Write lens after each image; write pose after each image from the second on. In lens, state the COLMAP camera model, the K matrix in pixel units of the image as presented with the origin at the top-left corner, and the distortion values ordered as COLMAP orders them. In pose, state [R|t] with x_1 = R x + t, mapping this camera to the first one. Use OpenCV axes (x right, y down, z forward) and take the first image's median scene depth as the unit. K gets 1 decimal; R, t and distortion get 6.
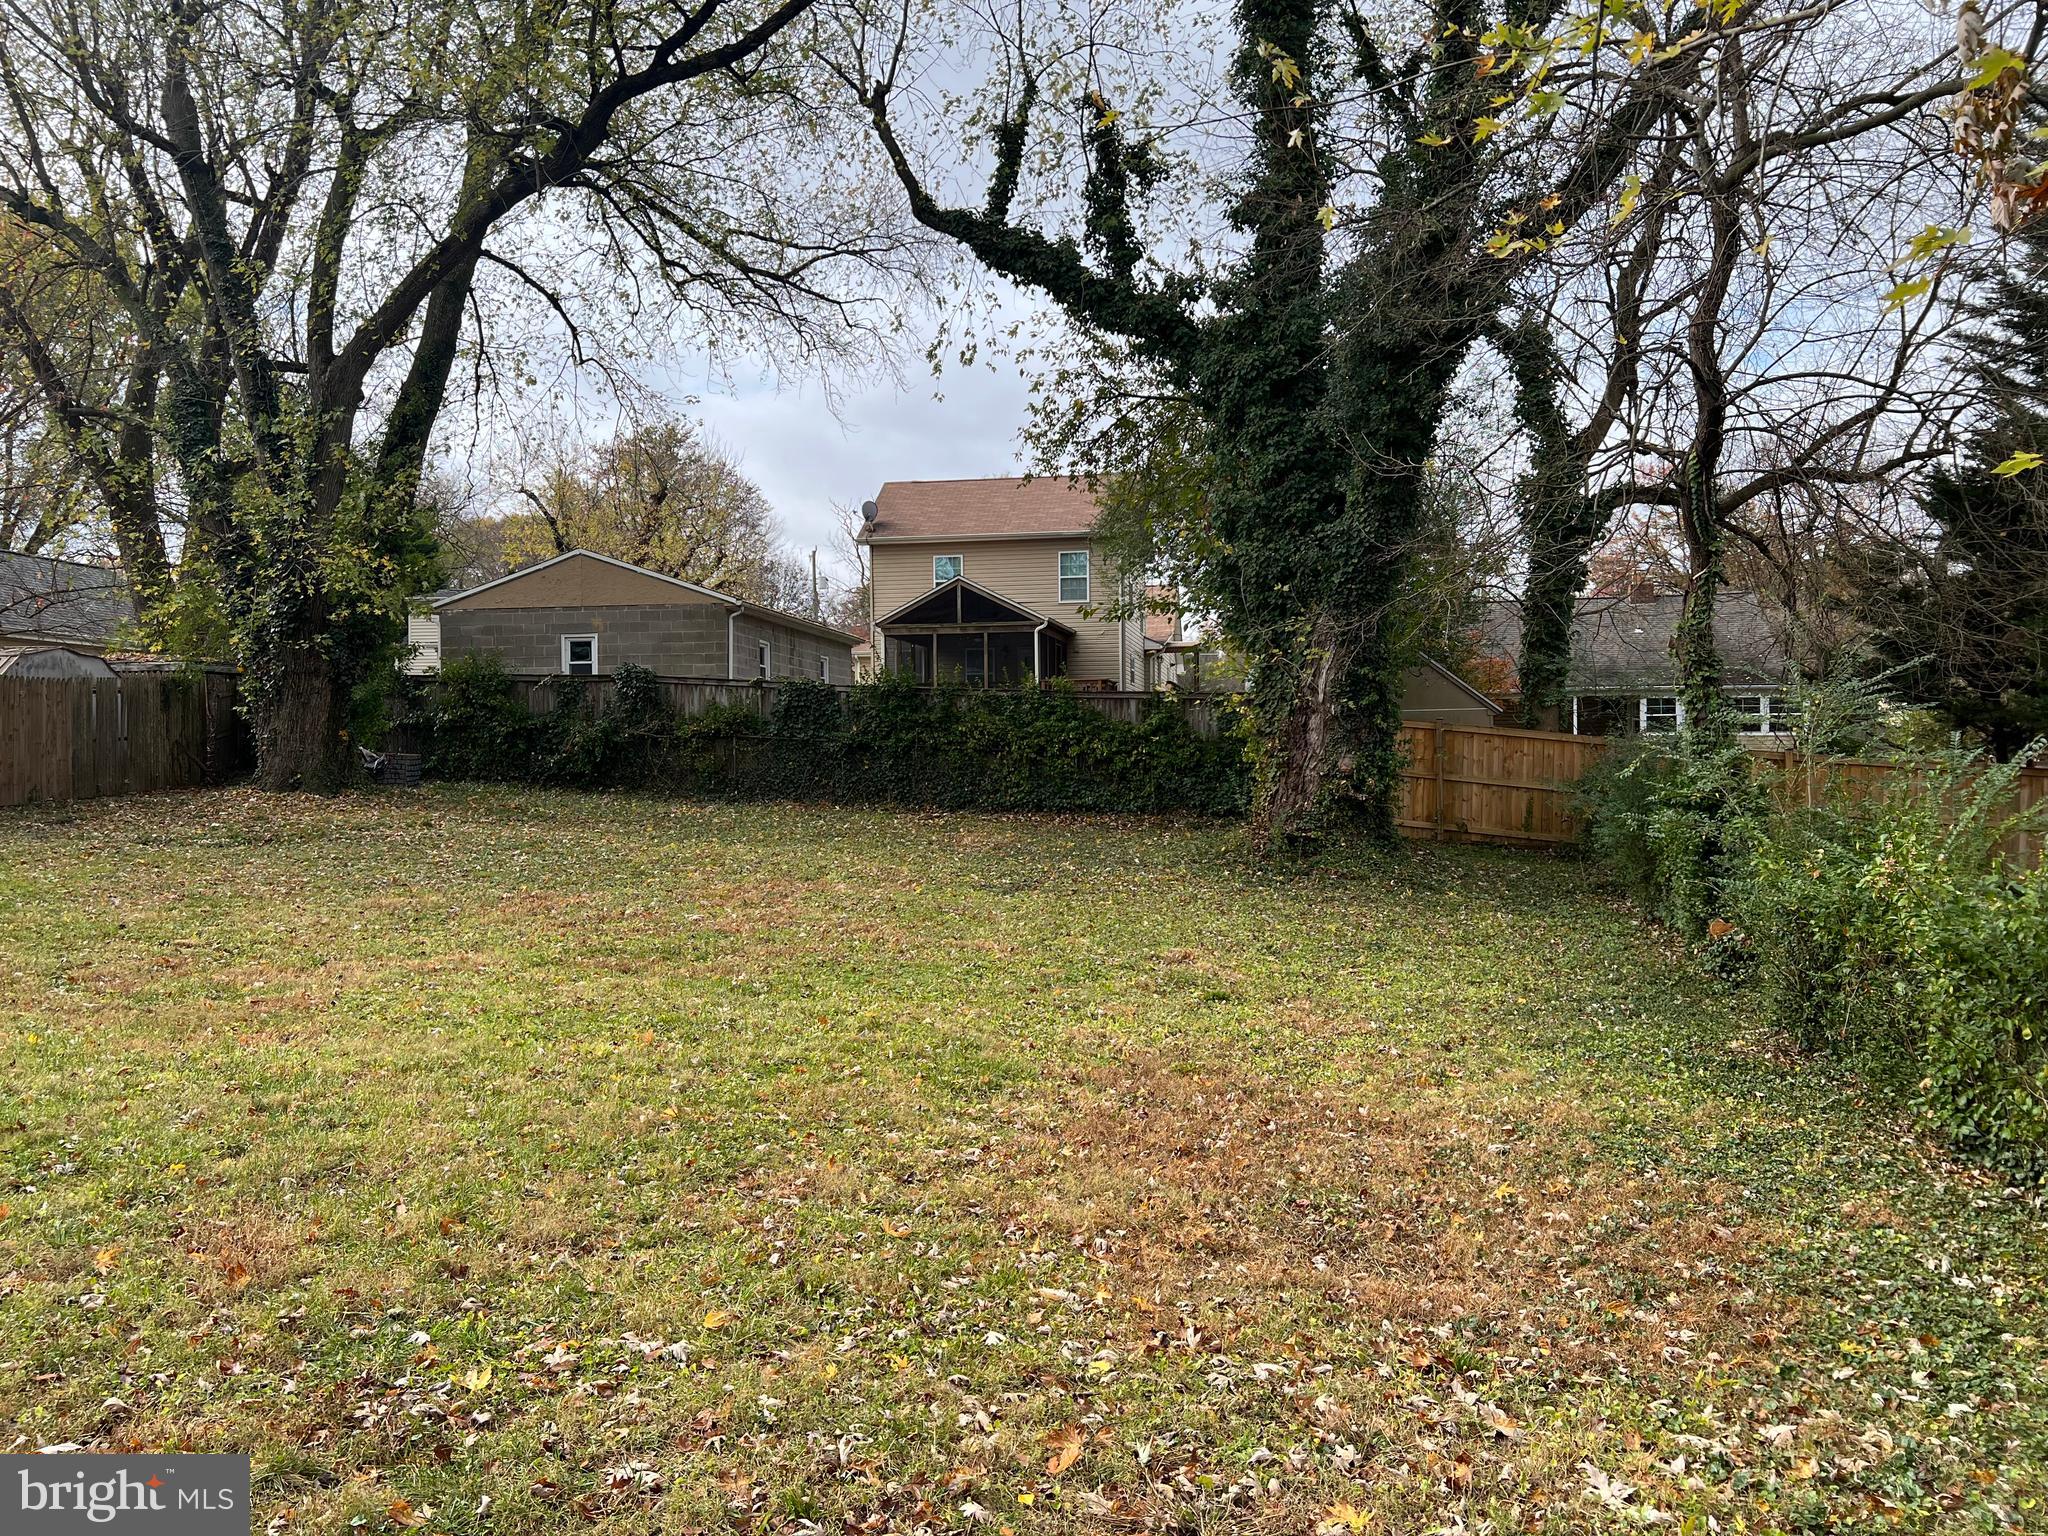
lens RADIAL K [[1560.5, 0, 1028.3], [0, 1560.5, 769.0], [0, 0, 1]] dist [0.028323, -0.004682]
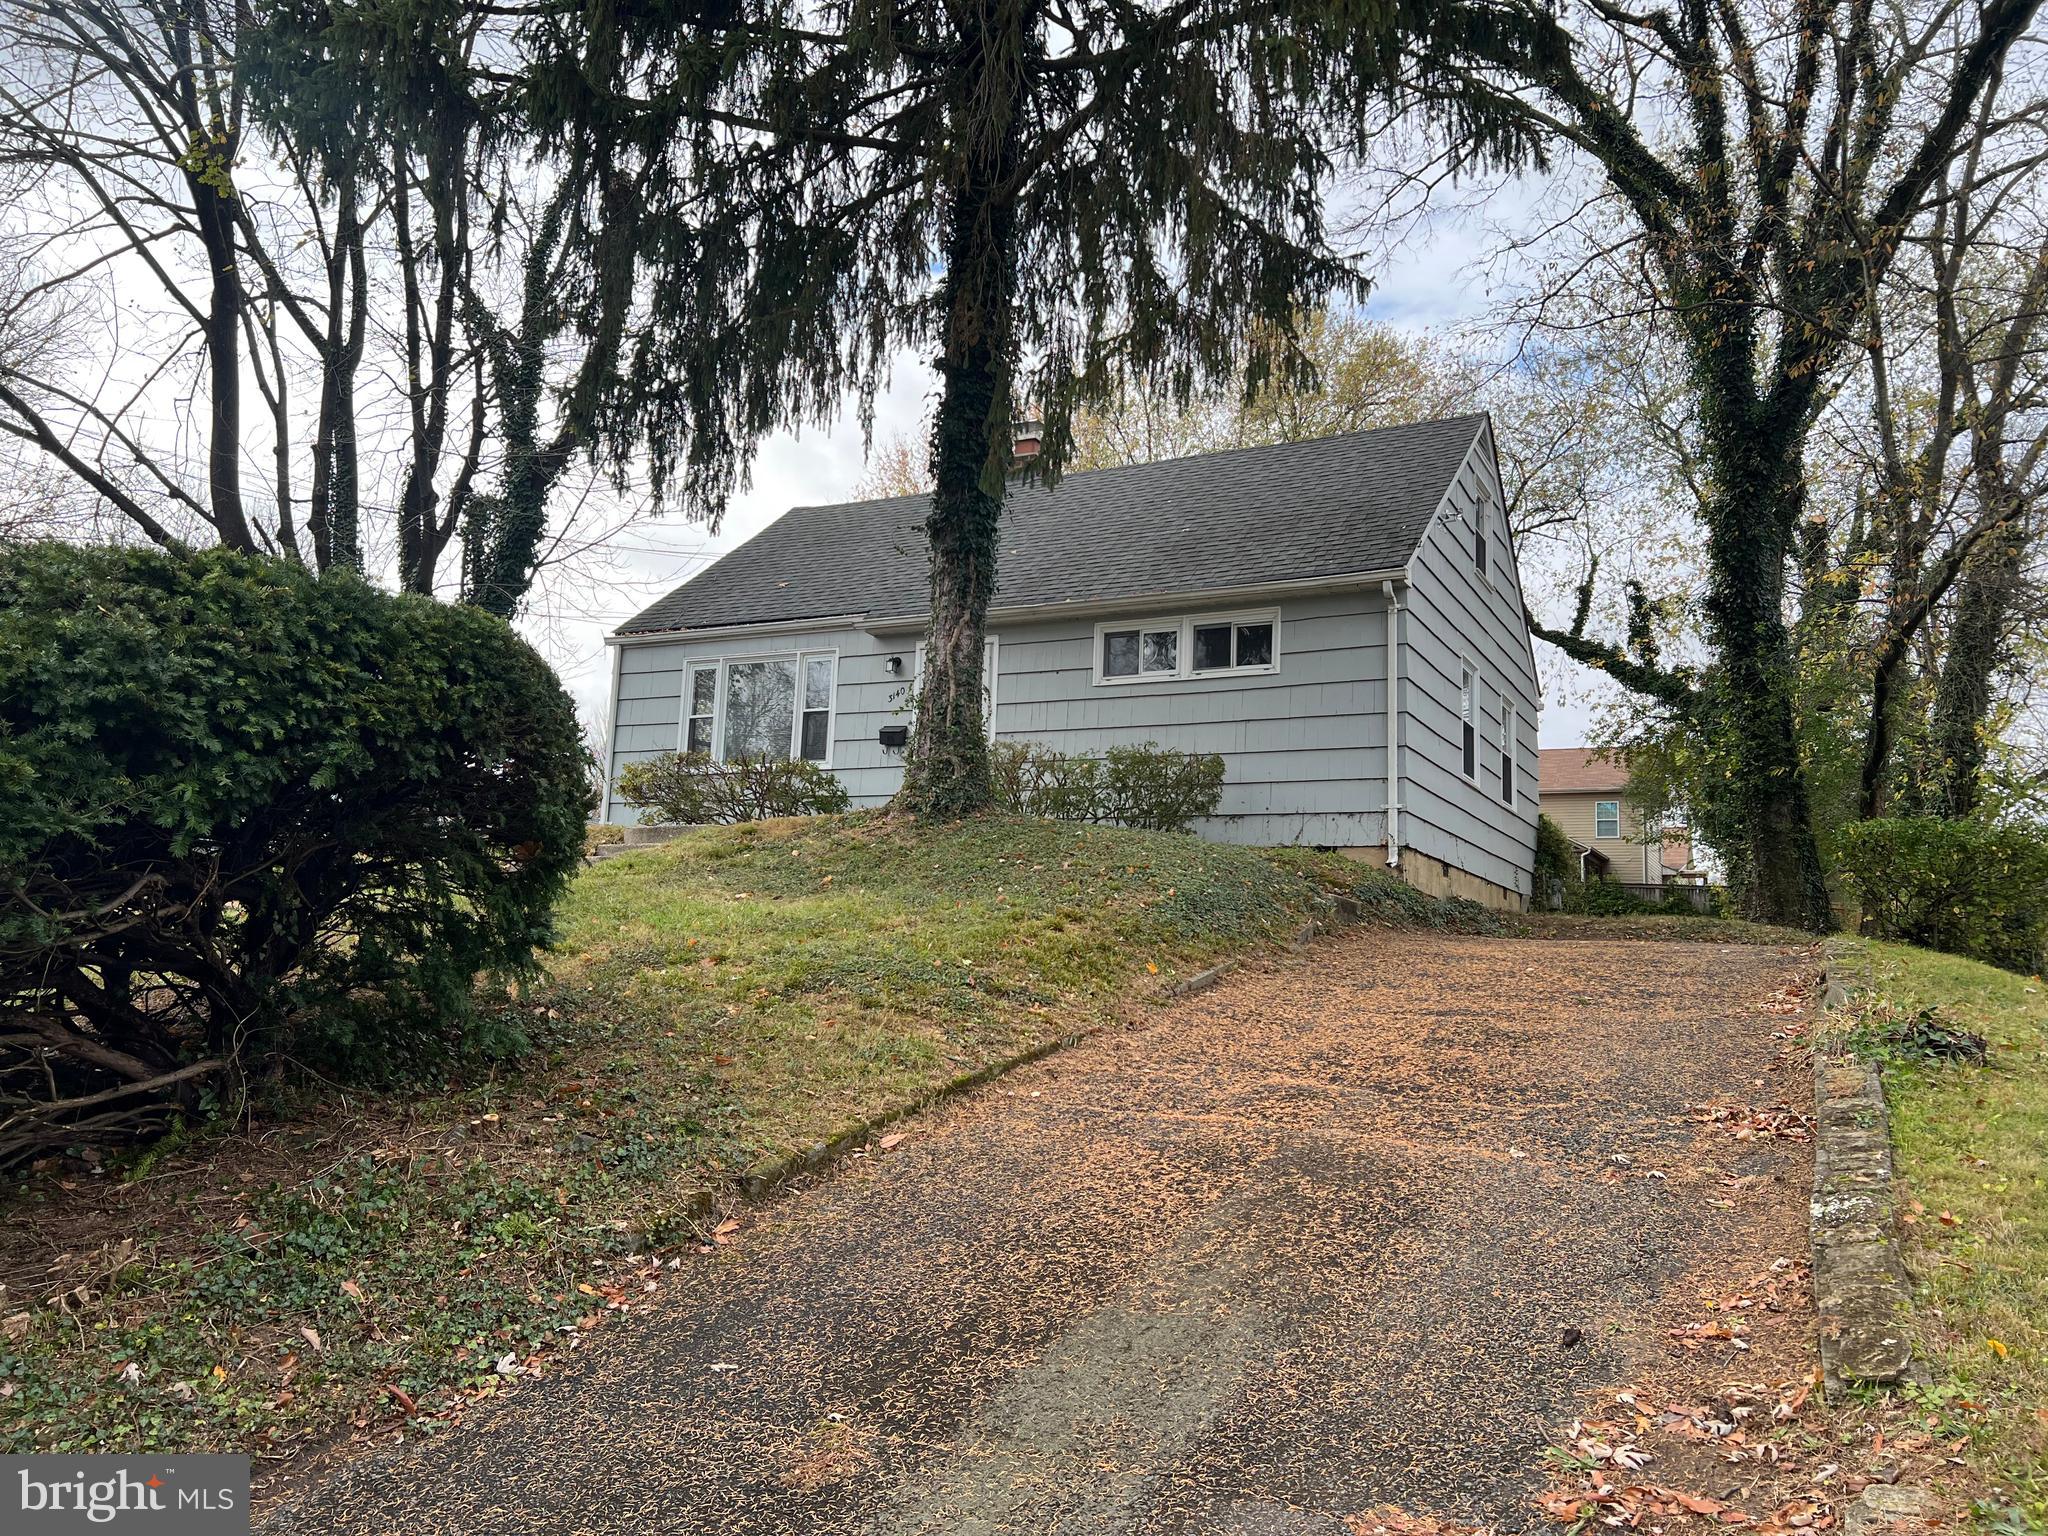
lens RADIAL K [[1560.5, 0, 1003.3], [0, 1560.5, 784.2], [0, 0, 1]] dist [0.028323, -0.004682]
pose [[0.948381, -0.003159, -0.317117, -0.078692], [-0.042250, 0.989778, -0.136214, 0.120919], [0.314306, 0.142581, 0.938553, -0.996037]]
